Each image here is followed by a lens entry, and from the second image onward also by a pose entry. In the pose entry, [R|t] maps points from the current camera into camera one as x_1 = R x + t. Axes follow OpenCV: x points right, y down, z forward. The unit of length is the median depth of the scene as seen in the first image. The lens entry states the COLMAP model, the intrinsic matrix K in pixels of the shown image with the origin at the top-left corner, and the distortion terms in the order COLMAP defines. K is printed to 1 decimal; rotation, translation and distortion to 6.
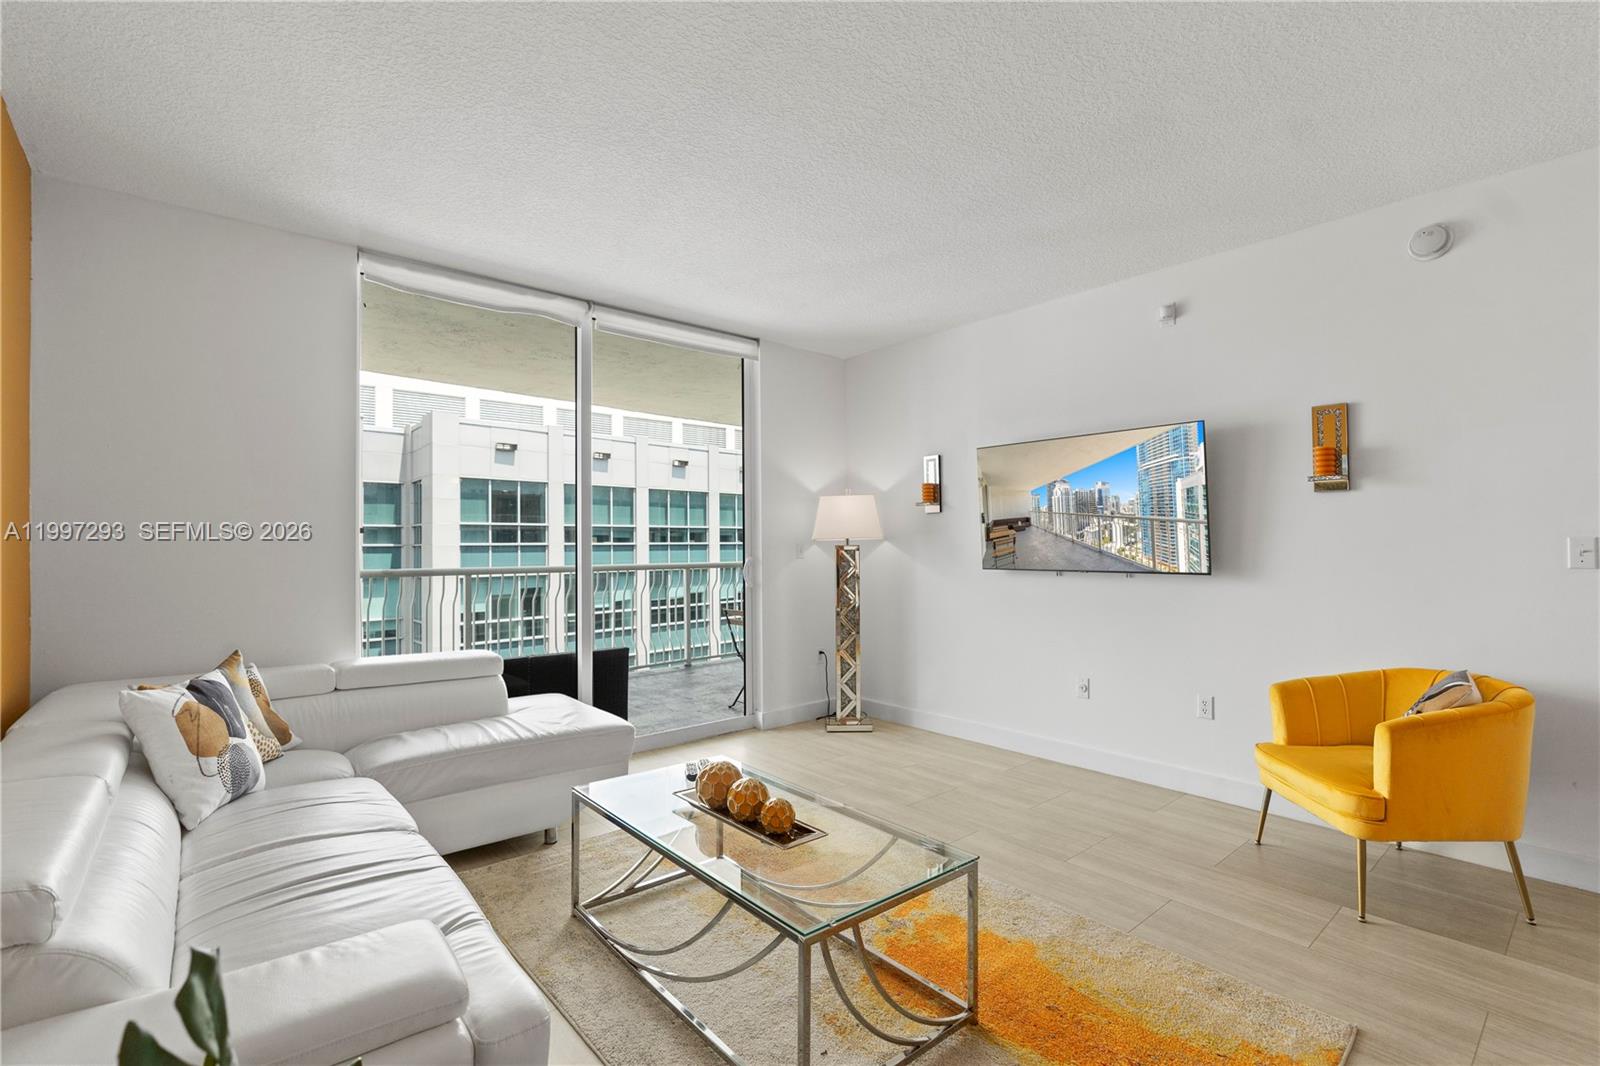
lens RADIAL K [[748.6, 0, 796.3], [0, 748.6, 526.0], [0, 0, 1]] dist [-0.001775, 0.000148]
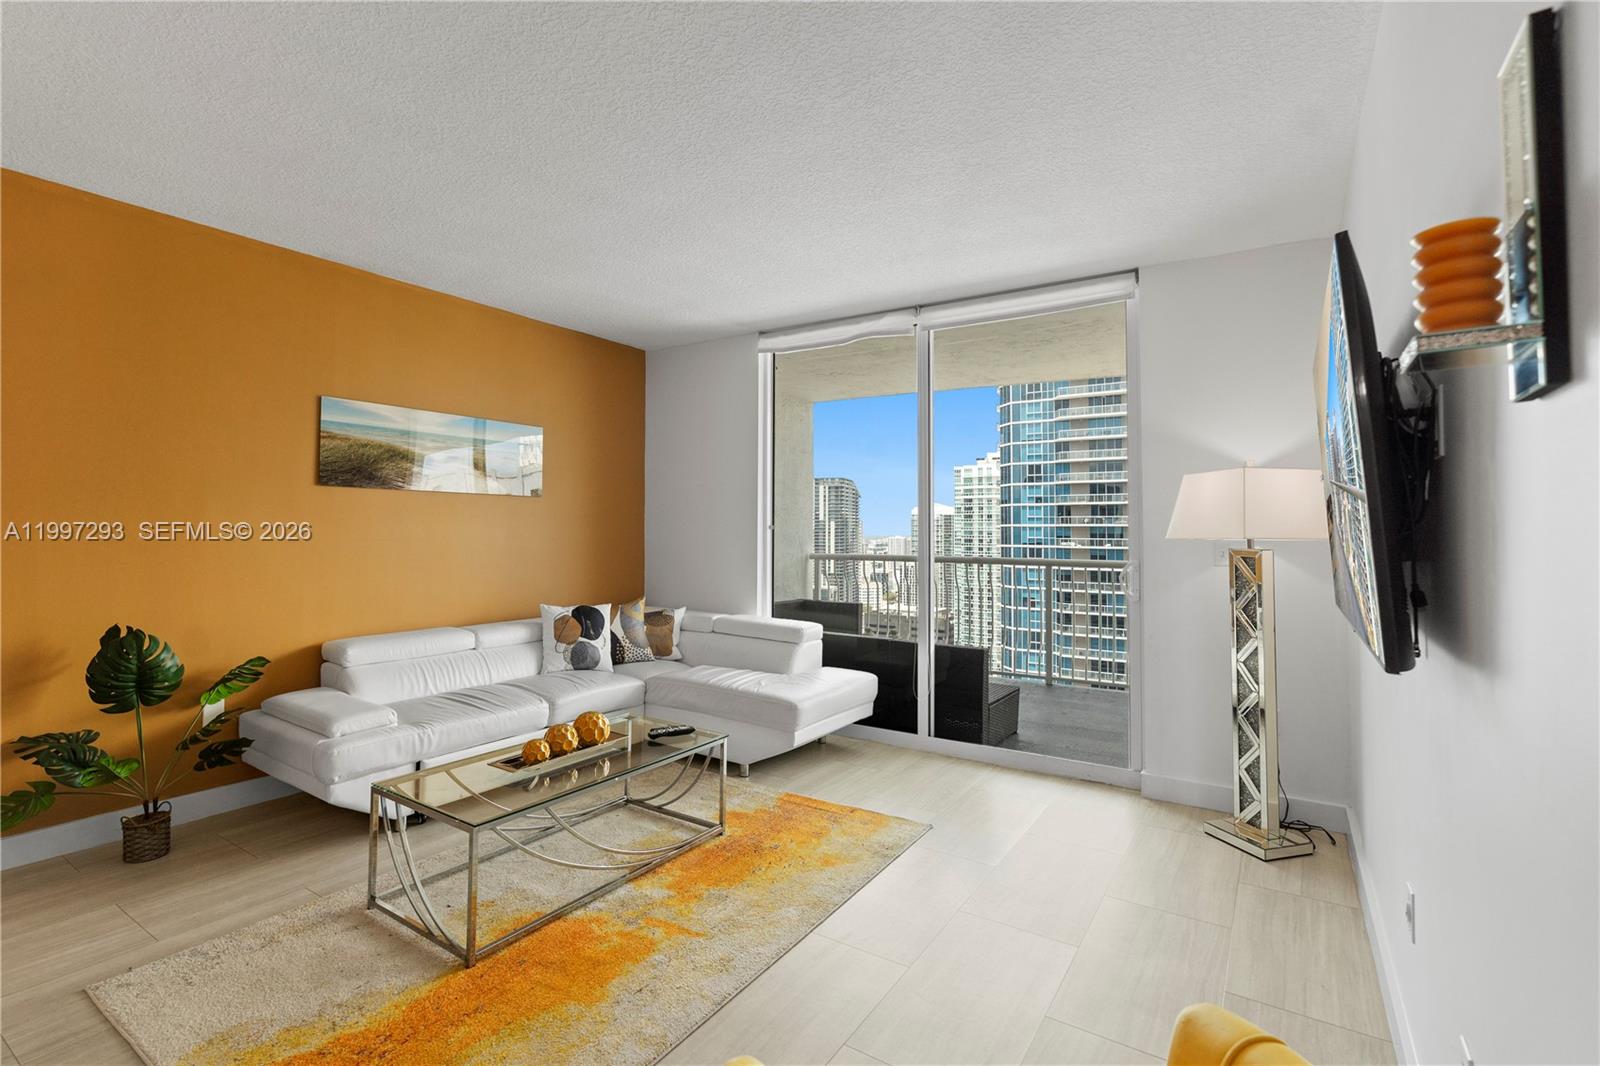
lens RADIAL K [[749.5, 0, 779.7], [0, 749.5, 500.6], [0, 0, 1]] dist [-0.001338, -0.000538]
pose [[0.259601, -0.029565, -0.965263, 0.766455], [0.009990, 0.999560, -0.027929, -0.002169], [0.965664, -0.002392, 0.259782, 0.611121]]
